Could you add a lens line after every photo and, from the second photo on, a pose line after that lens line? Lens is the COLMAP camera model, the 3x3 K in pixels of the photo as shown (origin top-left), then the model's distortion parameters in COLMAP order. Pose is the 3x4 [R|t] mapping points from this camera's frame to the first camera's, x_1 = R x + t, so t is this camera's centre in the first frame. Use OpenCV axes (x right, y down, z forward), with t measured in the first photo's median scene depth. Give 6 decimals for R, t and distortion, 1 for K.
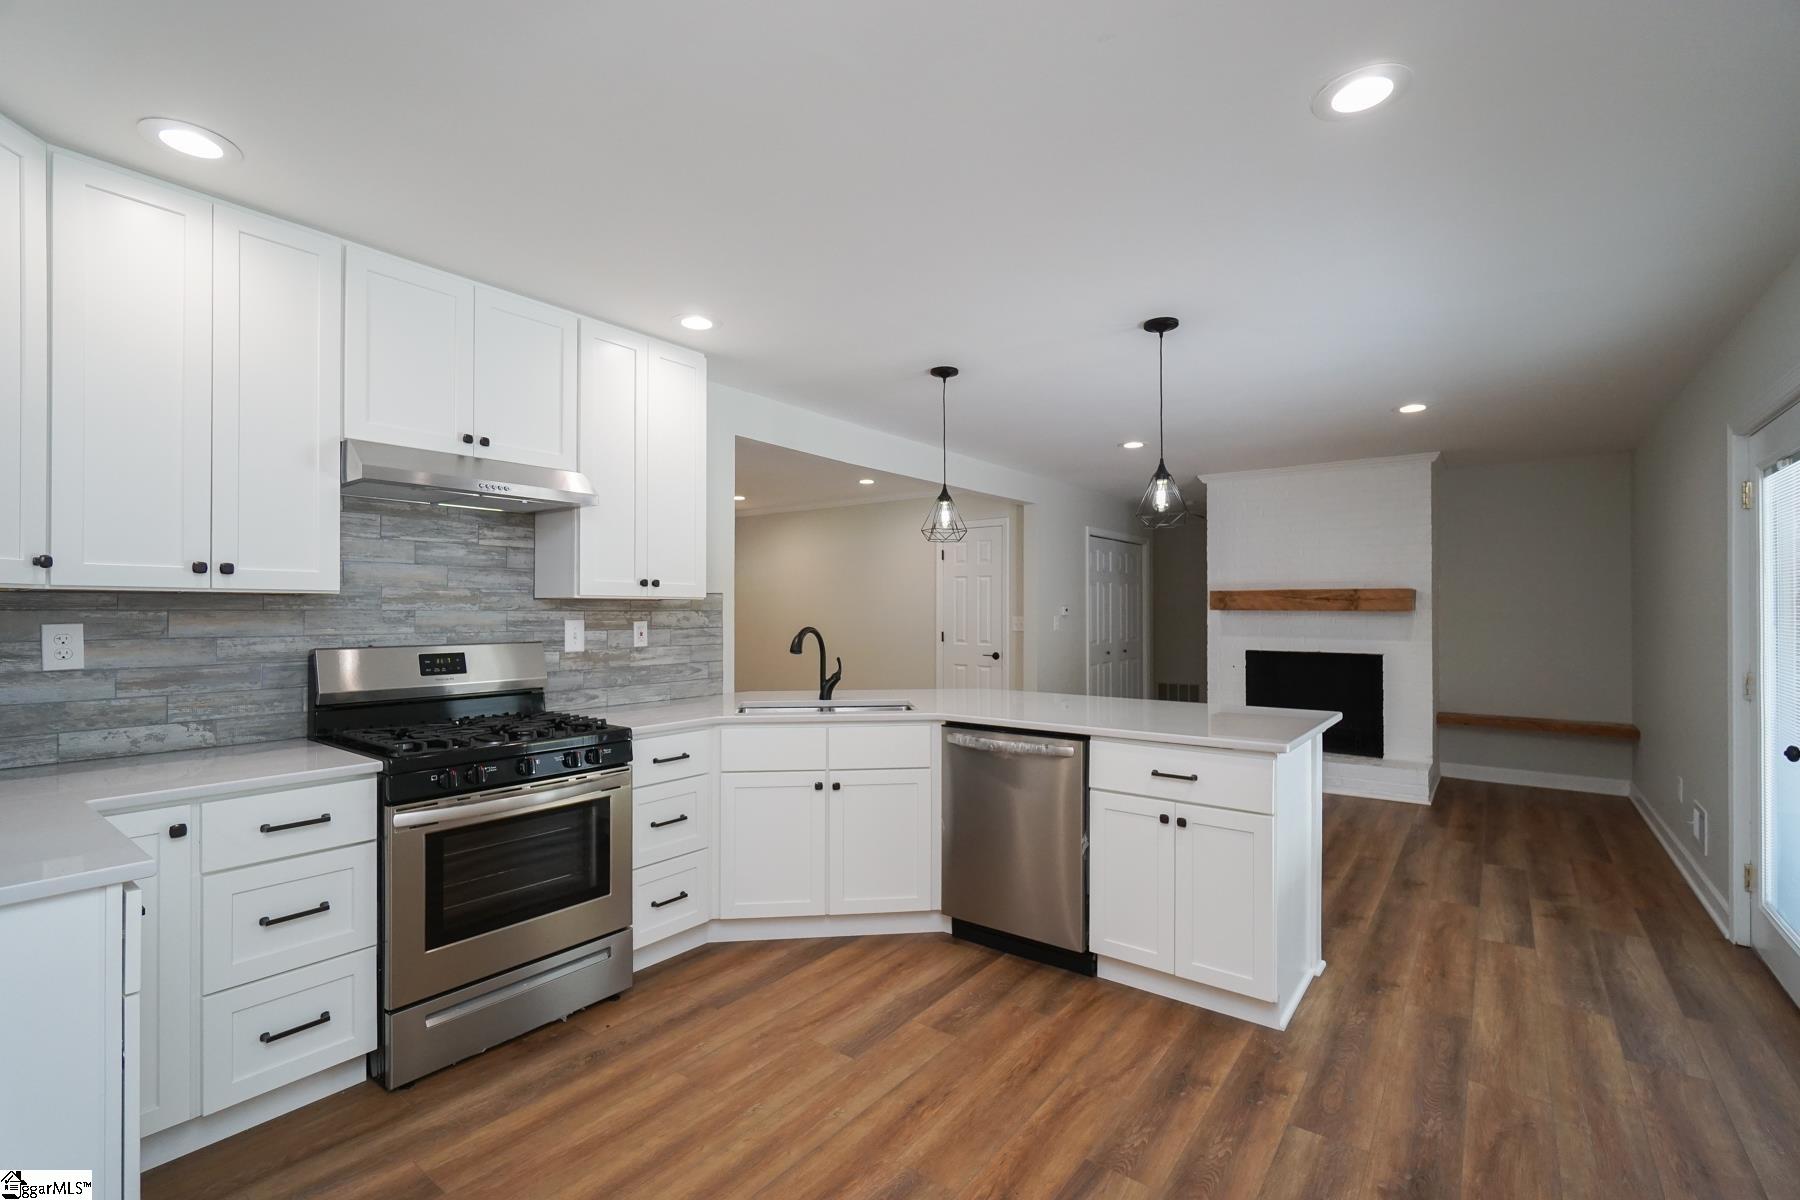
lens RADIAL K [[785.9, 0, 888.8], [0, 785.9, 607.6], [0, 0, 1]] dist [-0.016586, 0.003553]
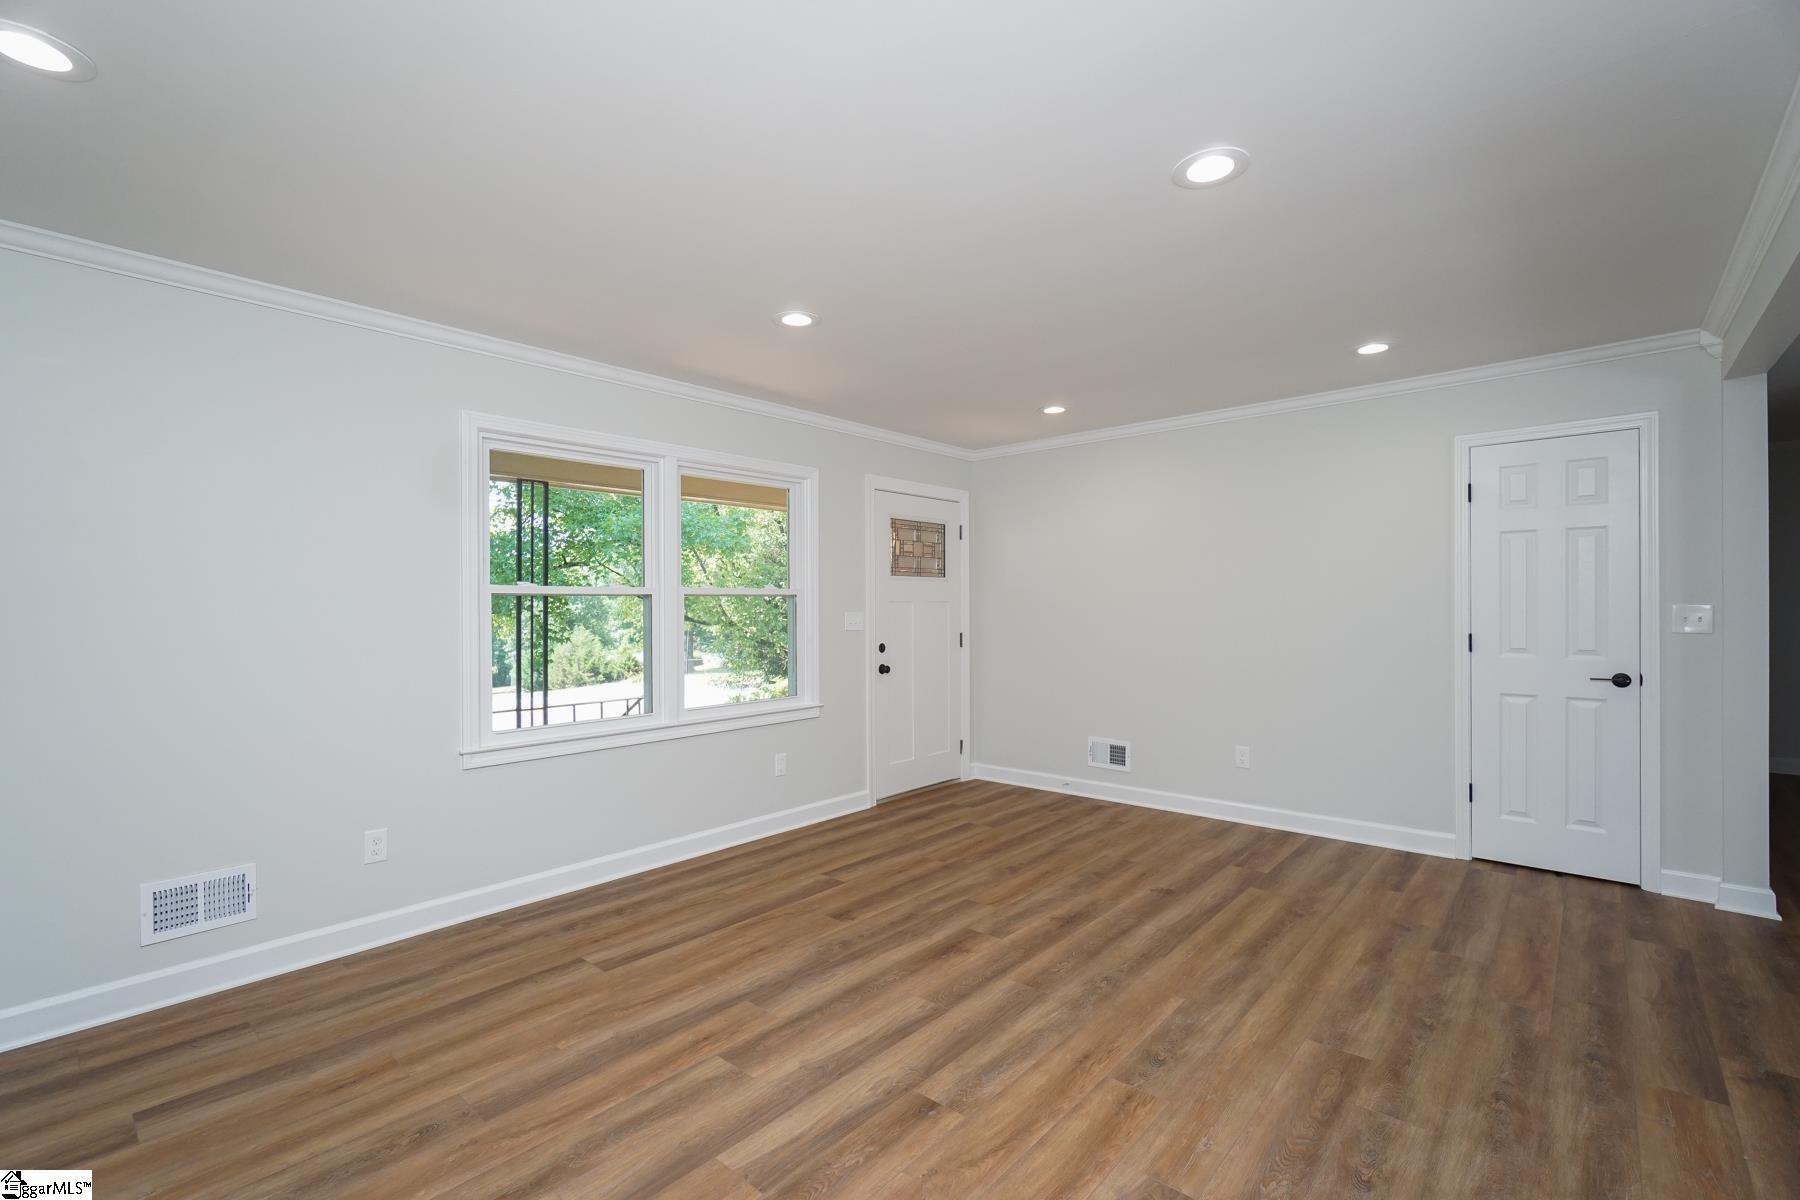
lens RADIAL K [[785.9, 0, 865.5], [0, 785.9, 608.3], [0, 0, 1]] dist [-0.016586, 0.003553]
pose [[0.995085, -0.007244, -0.098763, -0.674825], [0.008323, 0.999910, 0.010519, 0.003944], [0.098678, -0.011289, 0.995055, 0.958986]]
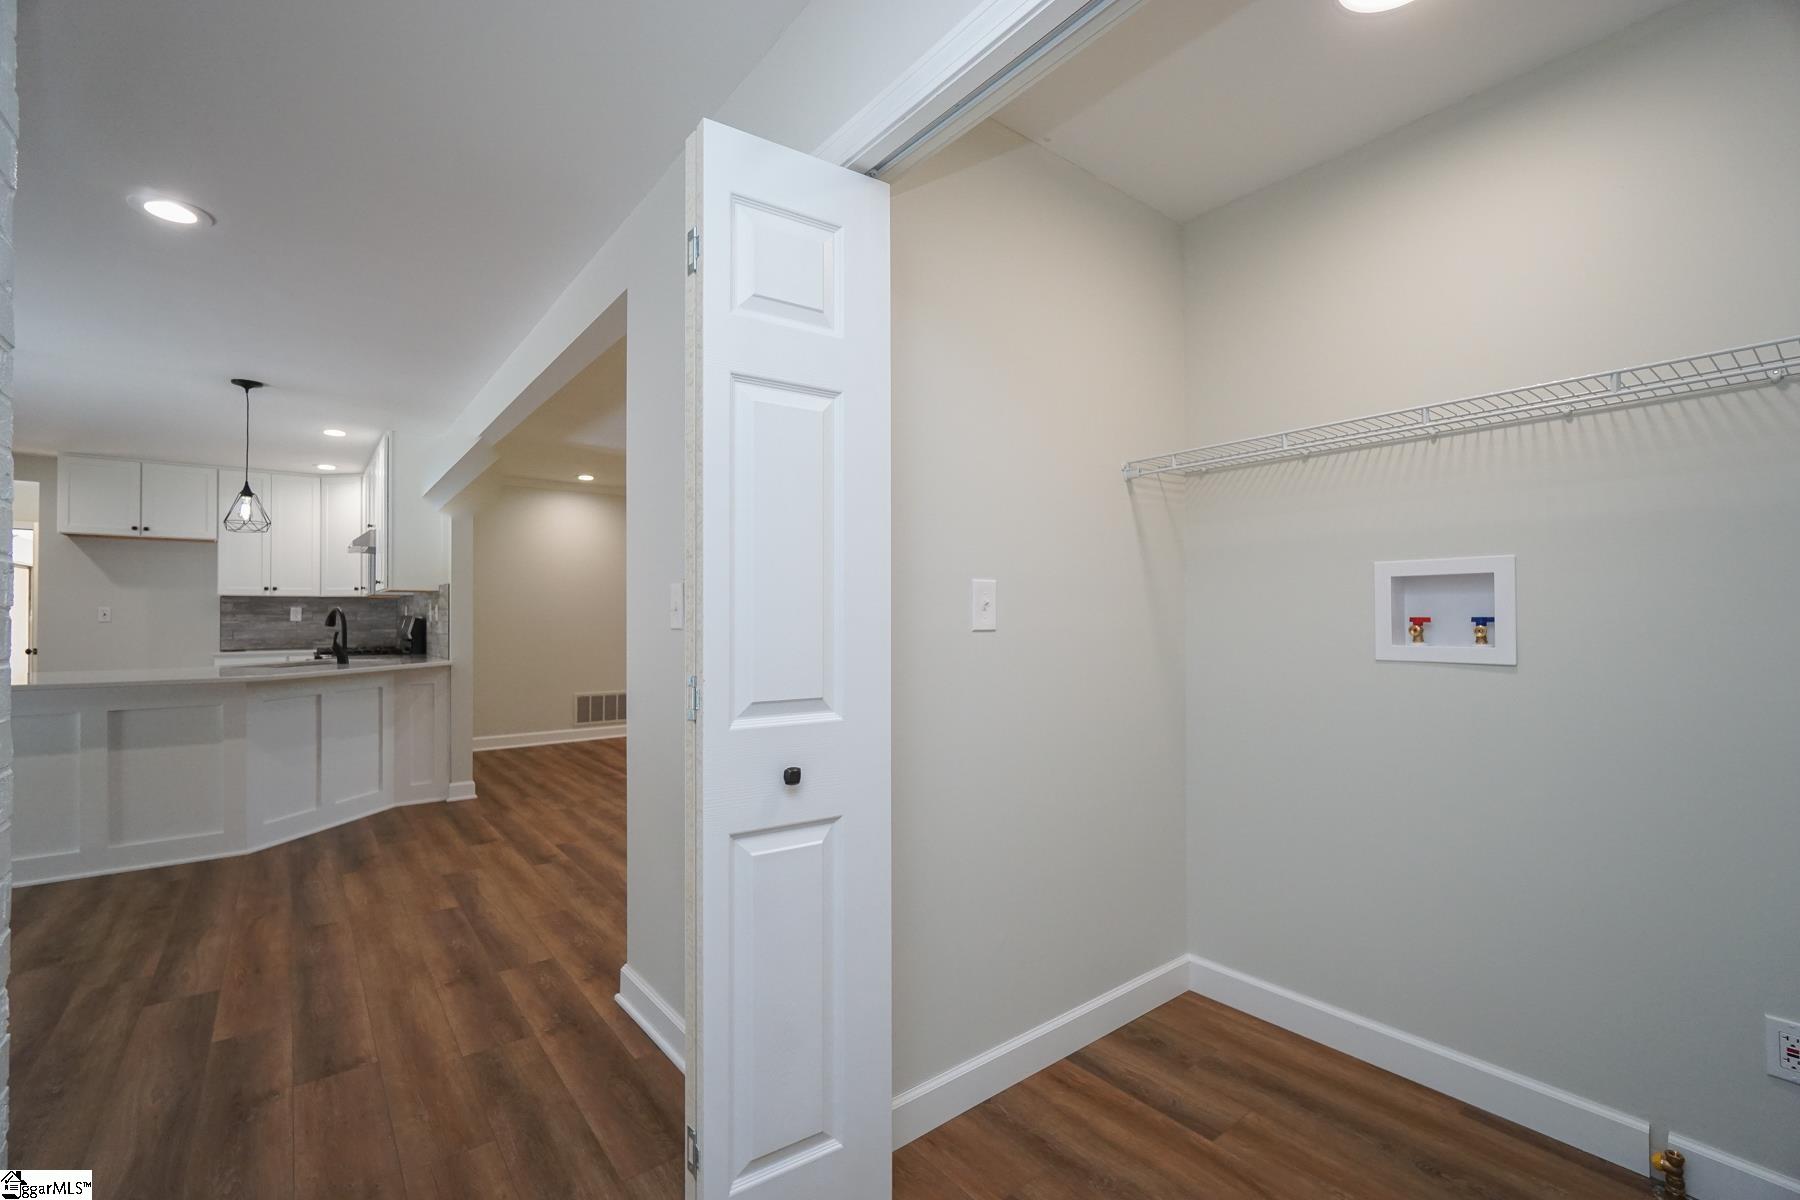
lens RADIAL K [[785.9, 0, 927.0], [0, 785.9, 606.8], [0, 0, 1]] dist [-0.016586, 0.003553]
pose [[-0.229009, -0.007751, -0.973393, 1.086940], [0.009289, 0.999905, -0.010147, 0.051577], [0.973380, -0.011366, -0.228915, 2.557688]]
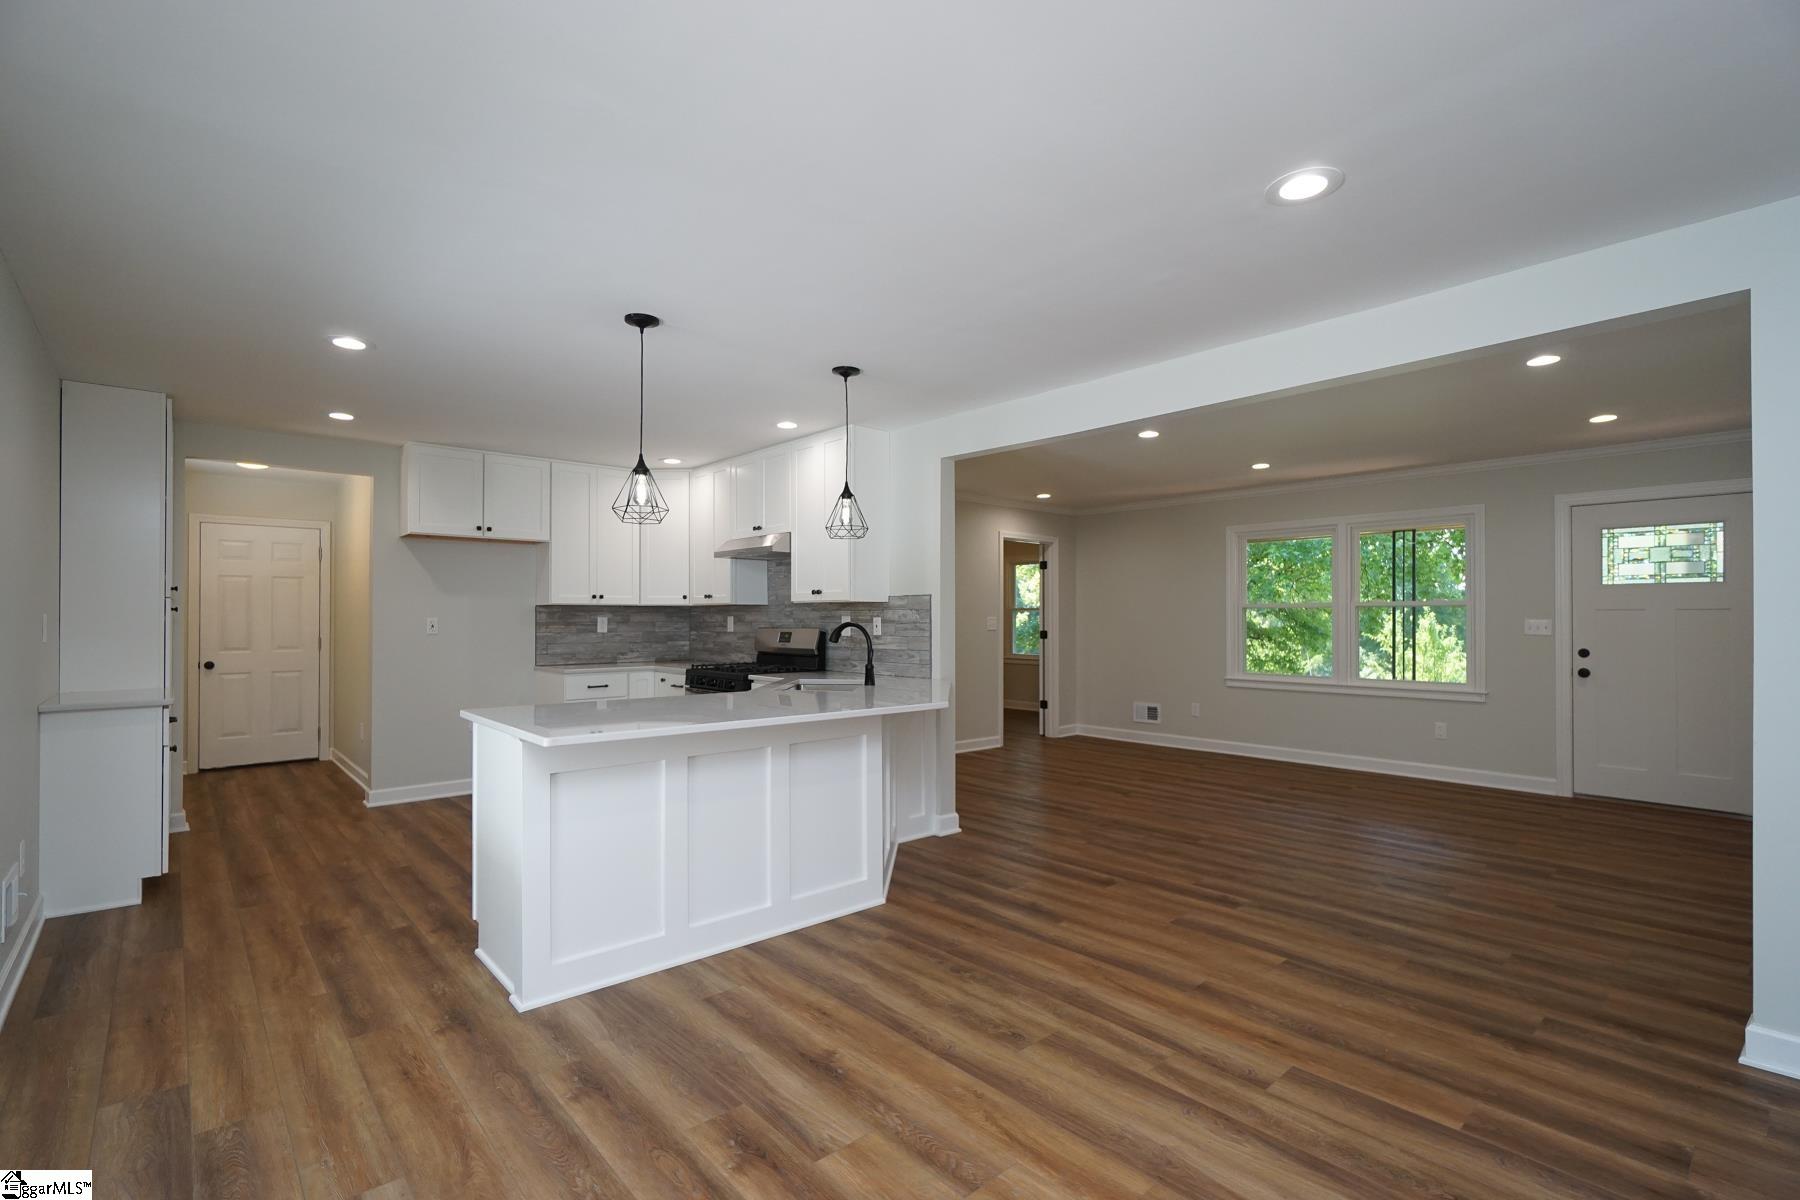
lens RADIAL K [[835.3, 0, 906.5], [0, 835.3, 603.1], [0, 0, 1]] dist [-0.013172, 0.003596]
pose [[-0.181279, -0.017609, -0.983274, 1.284861], [0.005912, 0.999802, -0.018995, 0.023204], [0.983414, -0.009256, -0.181139, 1.465841]]
